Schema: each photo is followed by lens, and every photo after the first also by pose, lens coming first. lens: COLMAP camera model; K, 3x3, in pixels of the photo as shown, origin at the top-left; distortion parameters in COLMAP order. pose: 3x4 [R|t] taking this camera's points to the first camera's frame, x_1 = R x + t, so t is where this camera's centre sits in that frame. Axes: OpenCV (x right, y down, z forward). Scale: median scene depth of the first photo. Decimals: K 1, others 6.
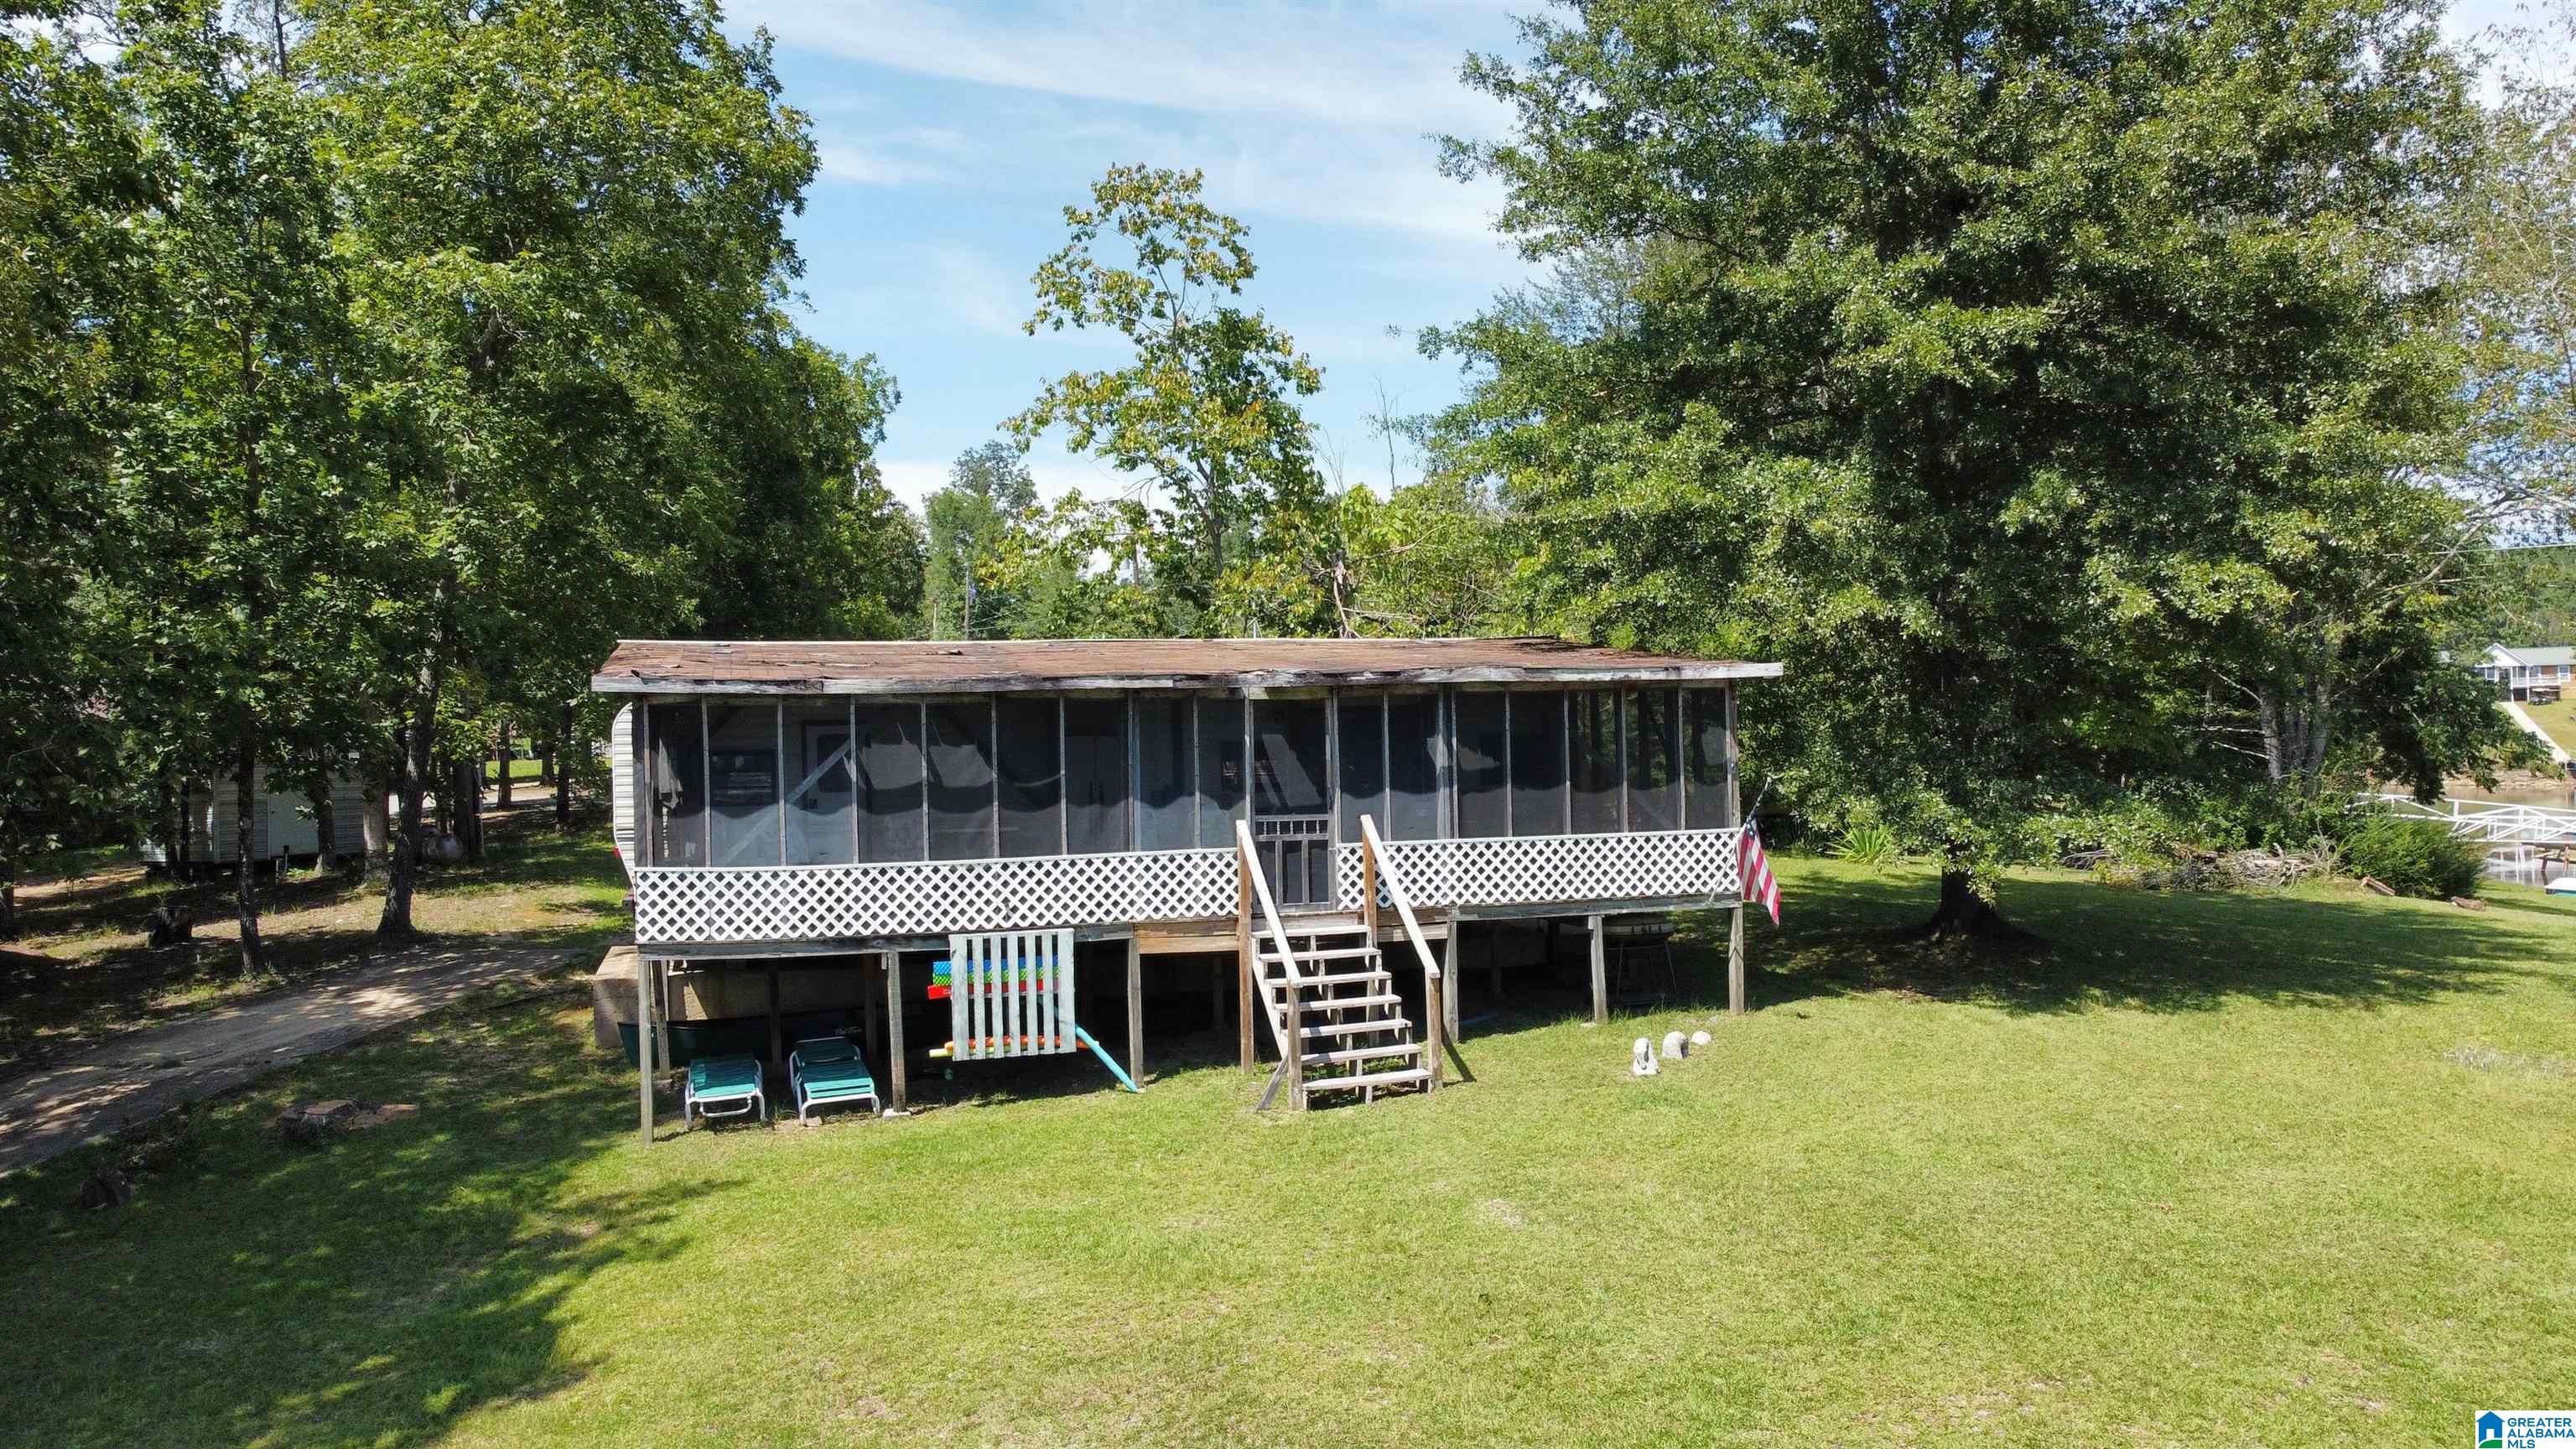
lens RADIAL K [[1959.4, 0, 1288.0], [0, 1959.4, 724.5], [0, 0, 1]] dist [0.009436, -0.025091]
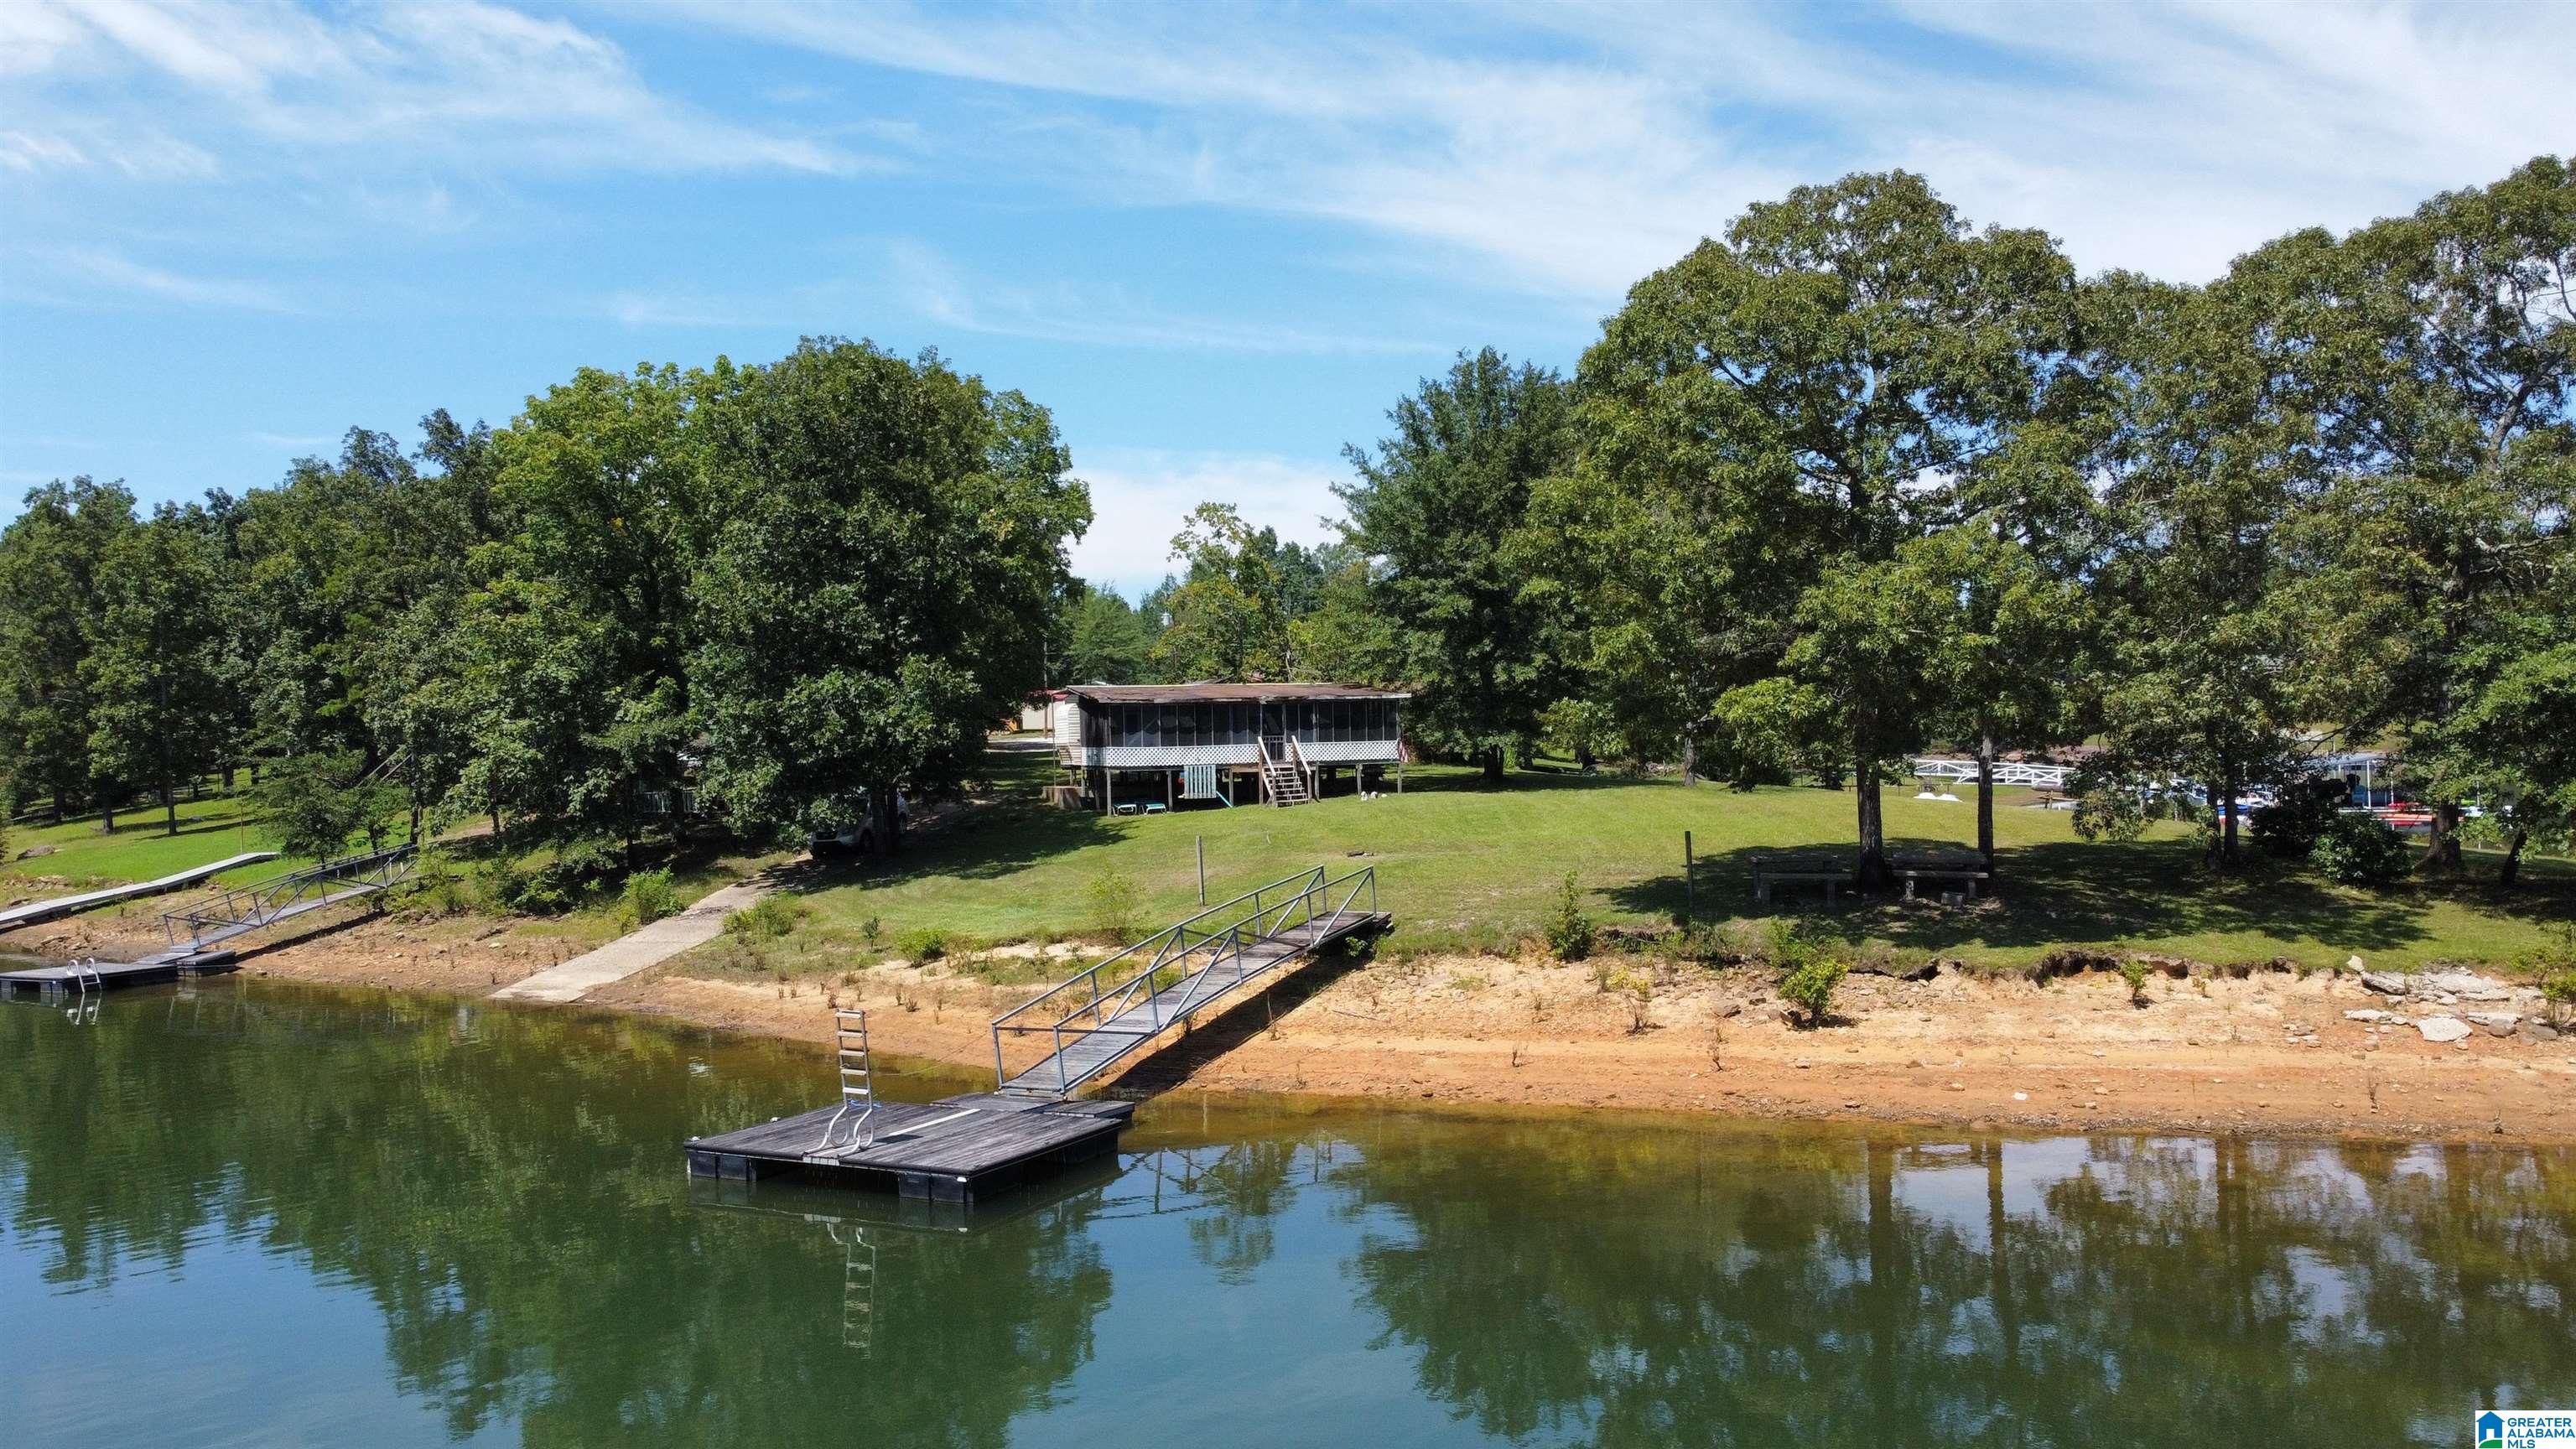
lens RADIAL K [[1959.4, 0, 1288.0], [0, 1959.4, 724.5], [0, 0, 1]] dist [0.009436, -0.025091]
pose [[0.999799, -0.000698, 0.020047, -0.043016], [0.000628, 0.999994, 0.003475, 0.012328], [-0.020049, -0.003462, 0.999793, -2.633039]]
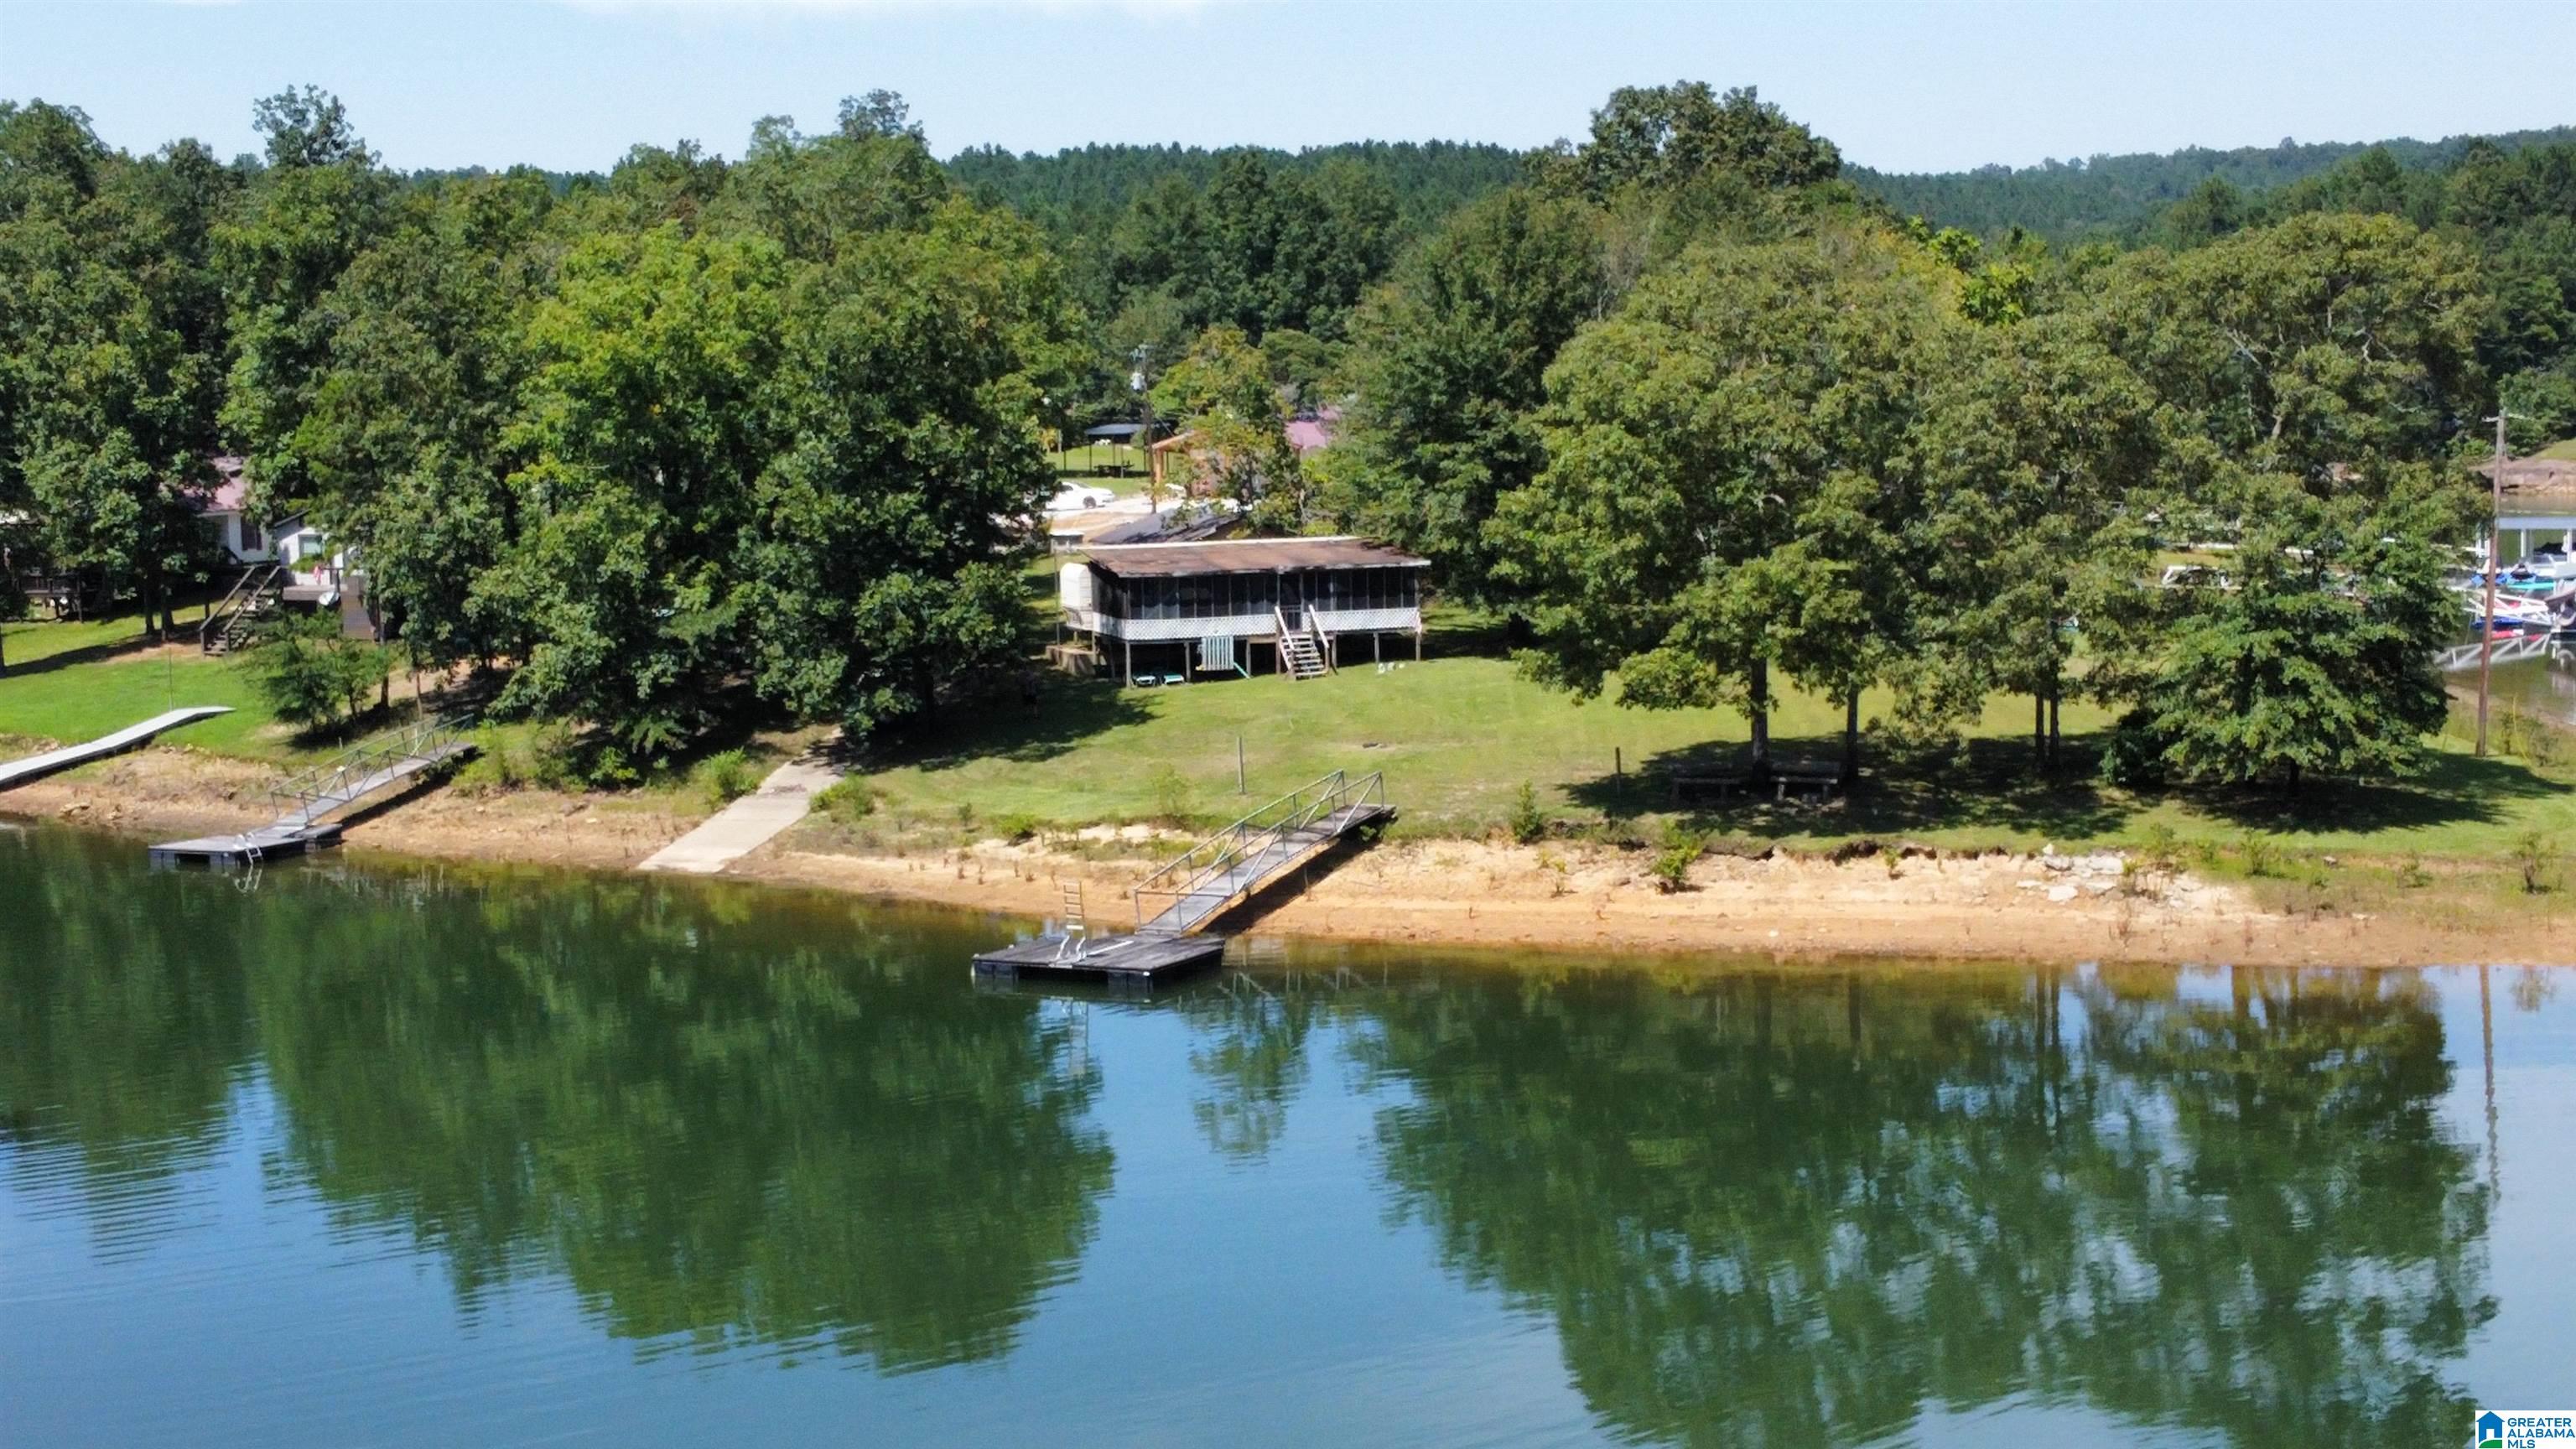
lens RADIAL K [[3920.5, 0, 1288.0], [0, 3920.5, 724.5], [0, 0, 1]] dist [0.005759, -0.027626]
pose [[0.999615, -0.001993, 0.027675, -0.202117], [-0.001065, 0.993926, 0.110042, -0.529784], [-0.027726, -0.110029, 0.993542, -6.191628]]
